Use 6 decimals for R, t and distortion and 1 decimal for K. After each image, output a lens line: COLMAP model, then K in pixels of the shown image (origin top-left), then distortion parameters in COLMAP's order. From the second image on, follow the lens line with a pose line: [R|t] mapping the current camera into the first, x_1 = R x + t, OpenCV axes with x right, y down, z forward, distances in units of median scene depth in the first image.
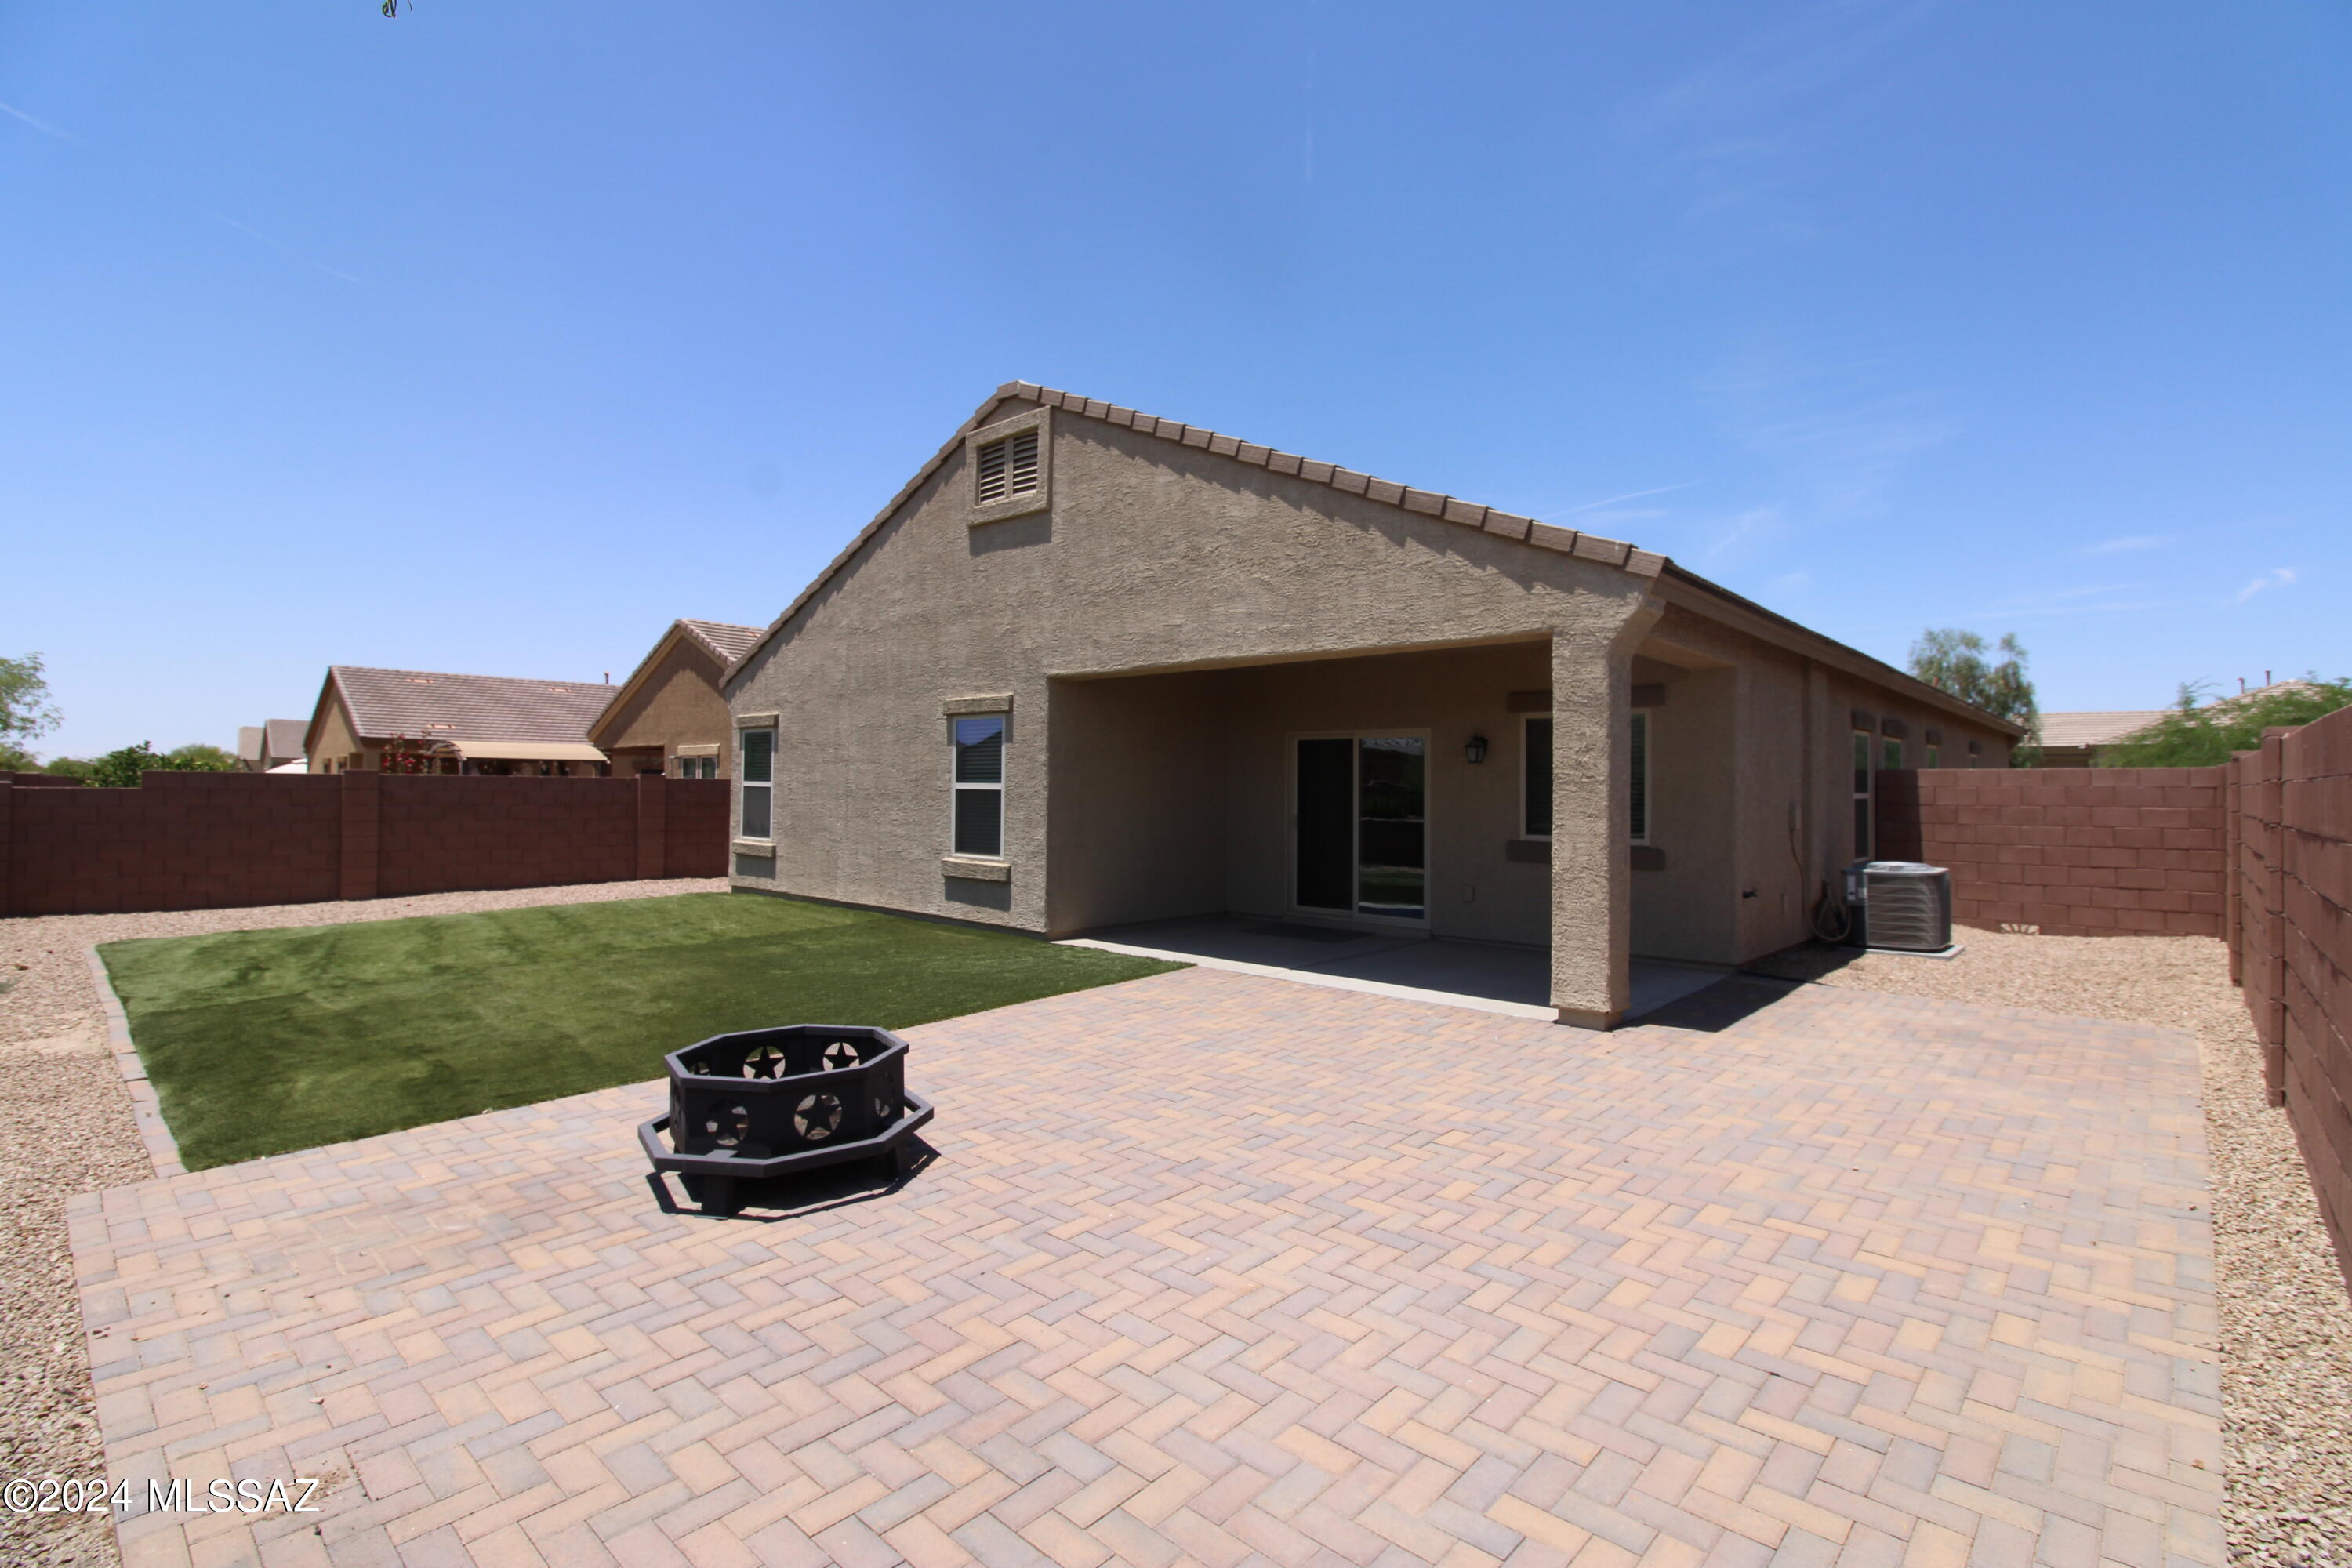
lens RADIAL K [[1086.1, 0, 1176.5], [0, 1086.1, 778.0], [0, 0, 1]] dist [-0.012785, 0.000994]
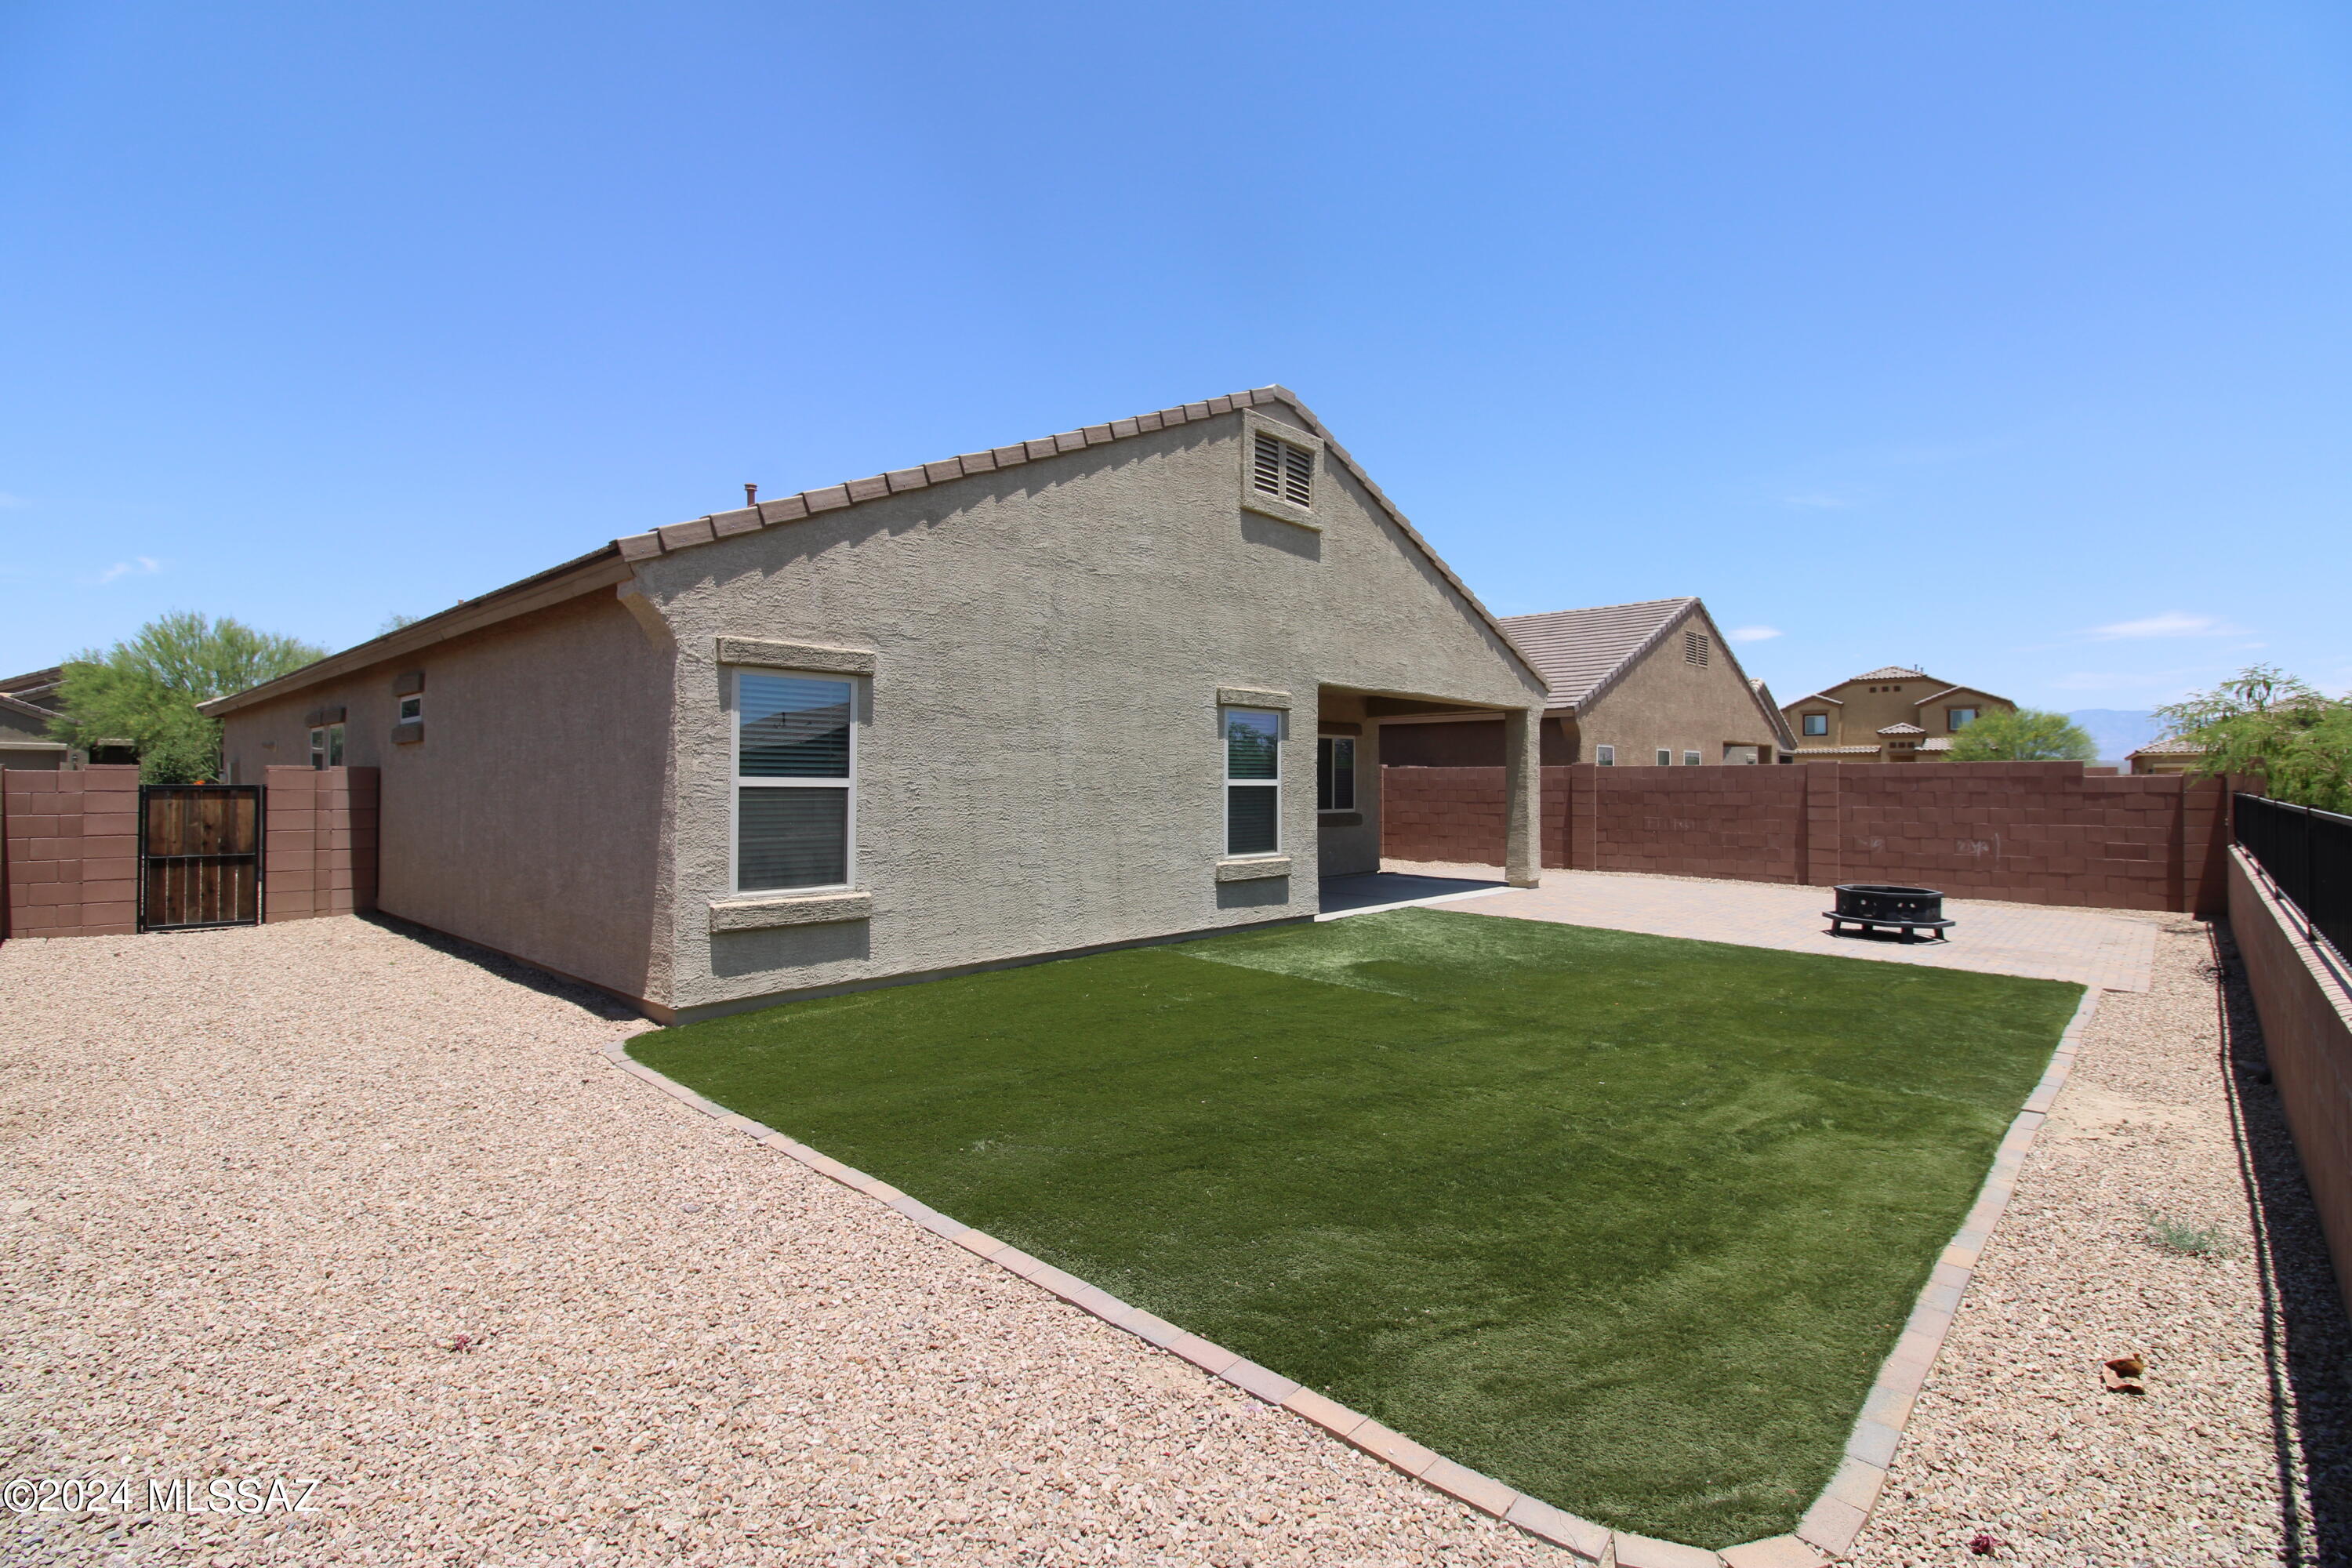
lens RADIAL K [[1086.1, 0, 1185.0], [0, 1086.1, 779.5], [0, 0, 1]] dist [-0.012785, 0.000994]
pose [[0.008051, -0.005763, 0.999951, -1.146422], [-0.008908, 0.999943, 0.005834, -0.000269], [-0.999928, -0.008955, 0.008000, 1.050498]]
